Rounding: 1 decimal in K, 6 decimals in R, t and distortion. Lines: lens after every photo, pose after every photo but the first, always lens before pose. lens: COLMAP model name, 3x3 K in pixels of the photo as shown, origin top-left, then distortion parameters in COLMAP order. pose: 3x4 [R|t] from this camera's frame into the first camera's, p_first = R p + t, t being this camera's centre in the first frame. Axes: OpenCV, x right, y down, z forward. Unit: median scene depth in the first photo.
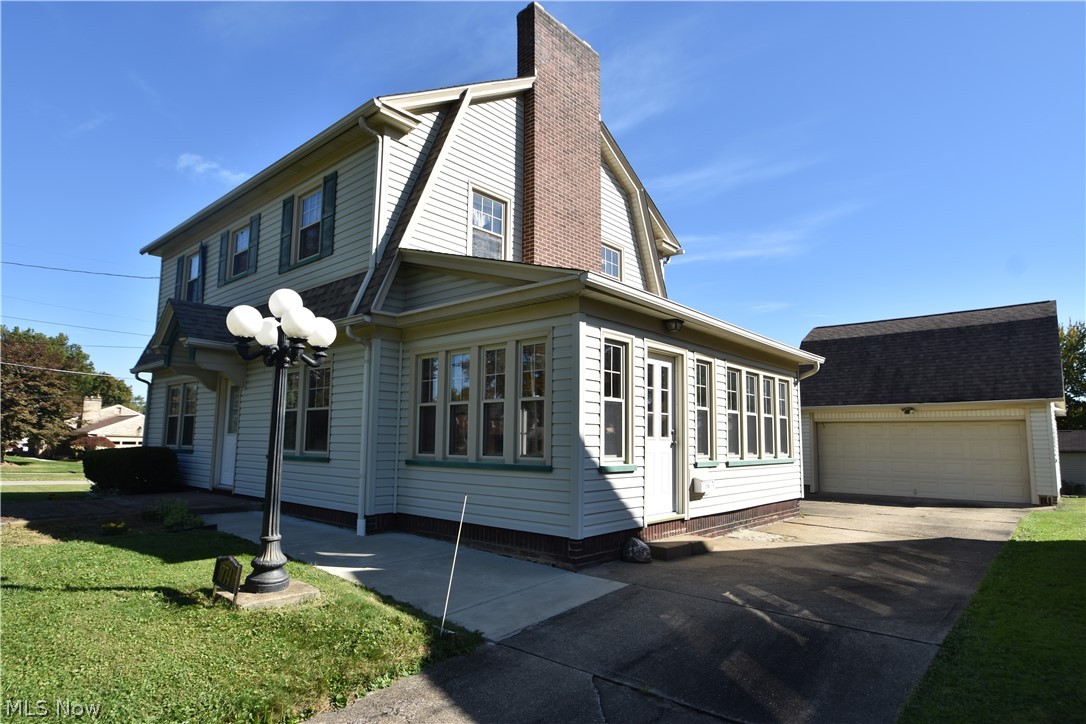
lens RADIAL K [[598.4, 0, 543.0], [0, 598.4, 362.0], [0, 0, 1]] dist [0.030042, -0.046856]
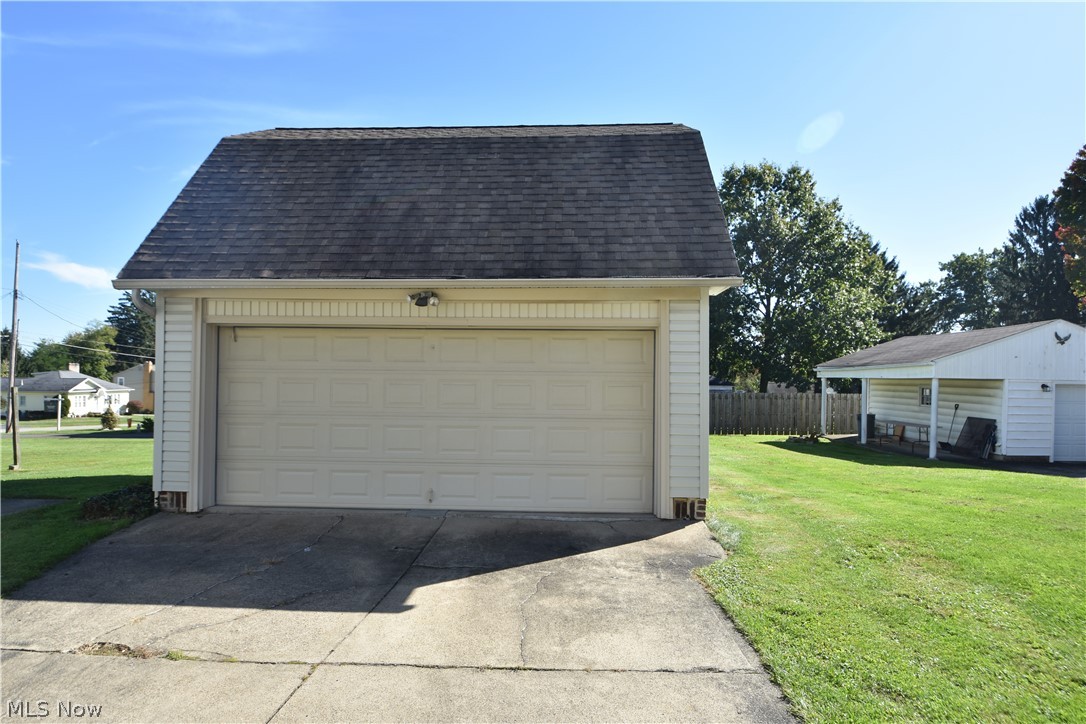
lens RADIAL K [[598.4, 0, 543.0], [0, 598.4, 362.0], [0, 0, 1]] dist [0.030042, -0.046856]
pose [[0.774038, 0.000196, 0.633139, 0.457217], [-0.080460, 0.991923, 0.098058, 0.084111], [-0.628006, -0.126843, 0.767802, 0.704013]]
